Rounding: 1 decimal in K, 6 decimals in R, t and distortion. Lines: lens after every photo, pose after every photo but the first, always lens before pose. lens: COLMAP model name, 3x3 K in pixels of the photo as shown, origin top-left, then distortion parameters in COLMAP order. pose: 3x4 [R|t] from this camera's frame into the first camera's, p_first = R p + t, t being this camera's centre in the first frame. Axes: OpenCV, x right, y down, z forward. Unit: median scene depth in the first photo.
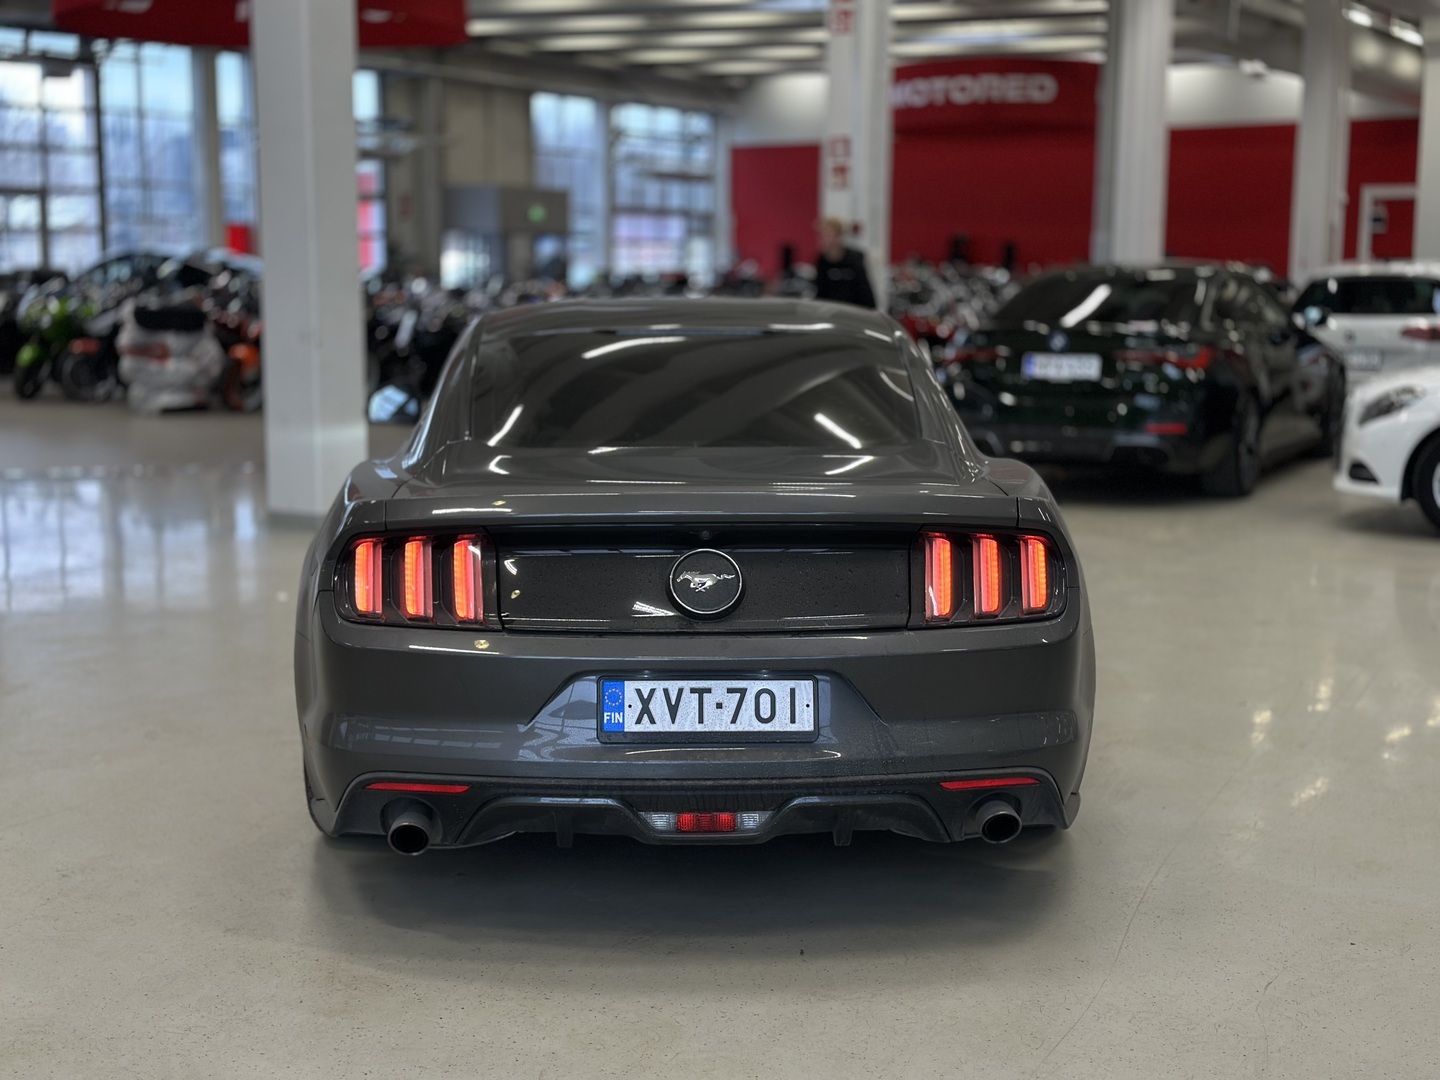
lens RADIAL K [[1989.0, 0, 720.4], [0, 1989.0, 544.6], [0, 0, 1]] dist [0.112862, 0.000000]
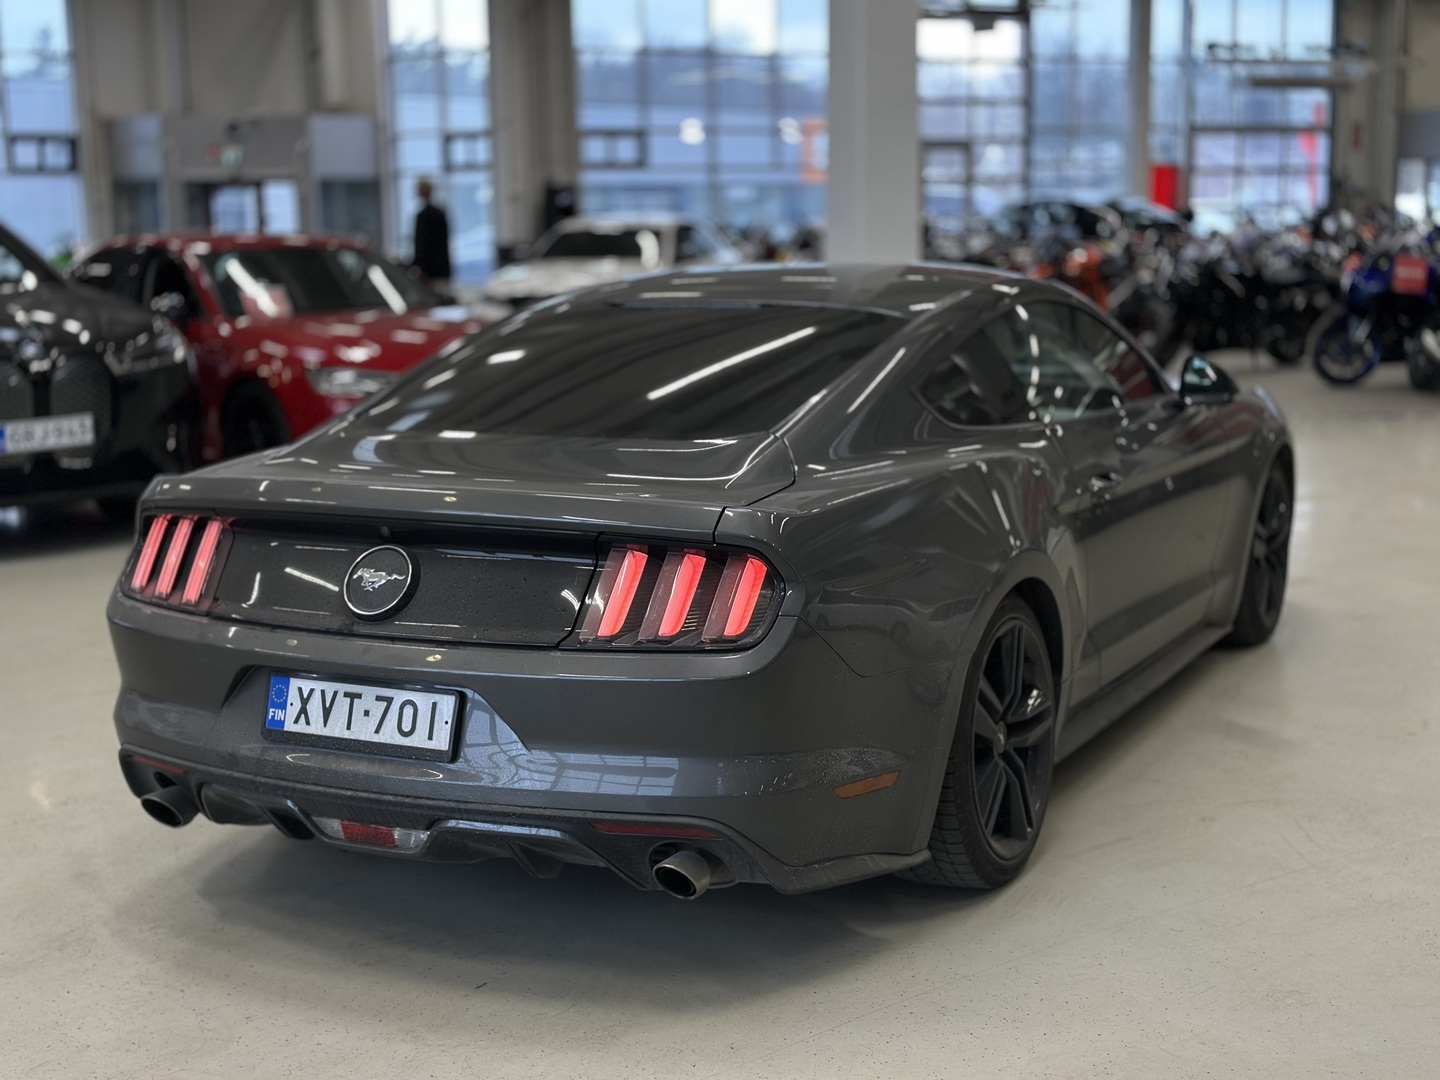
lens RADIAL K [[1989.0, 0, 713.2], [0, 1989.0, 544.8], [0, 0, 1]] dist [0.112862, 0.000000]
pose [[0.872331, 0.060857, -0.485113, 0.595030], [-0.046209, 0.998044, 0.042110, -0.045847], [0.486727, -0.014317, 0.873437, 0.255484]]
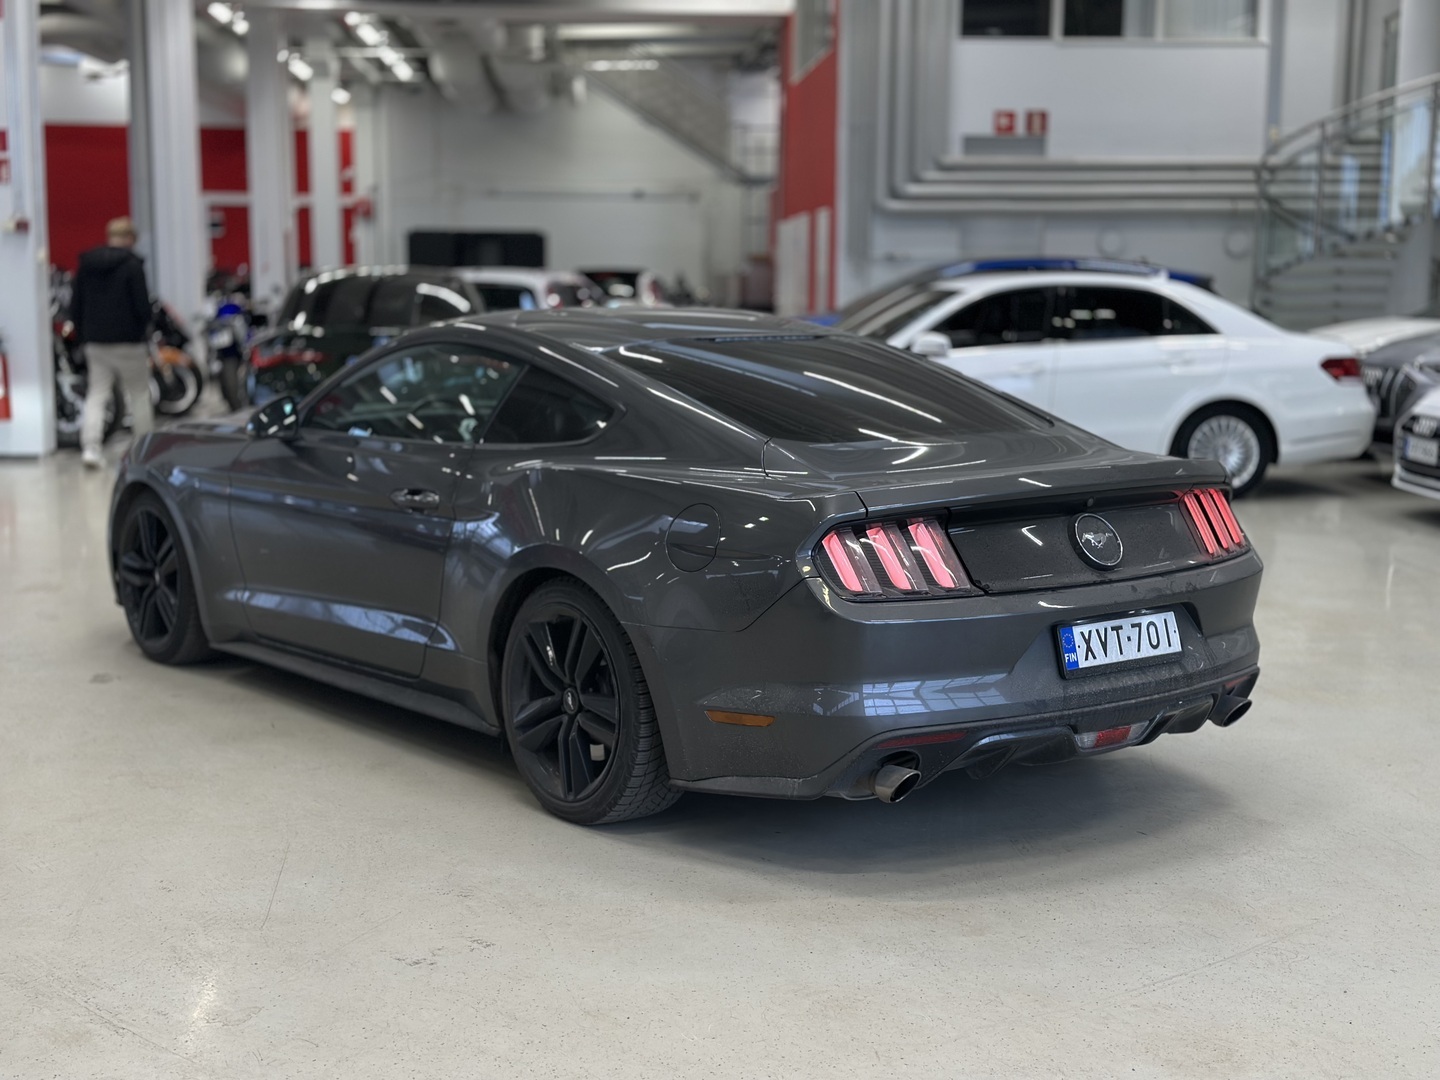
lens RADIAL K [[1989.0, 0, 713.1], [0, 1989.0, 534.8], [0, 0, 1]] dist [0.112862, 0.000000]
pose [[0.806121, -0.074129, 0.587089, -0.925823], [0.076743, 0.996840, 0.020492, -0.027966], [-0.586753, 0.028535, 0.809263, 0.150186]]
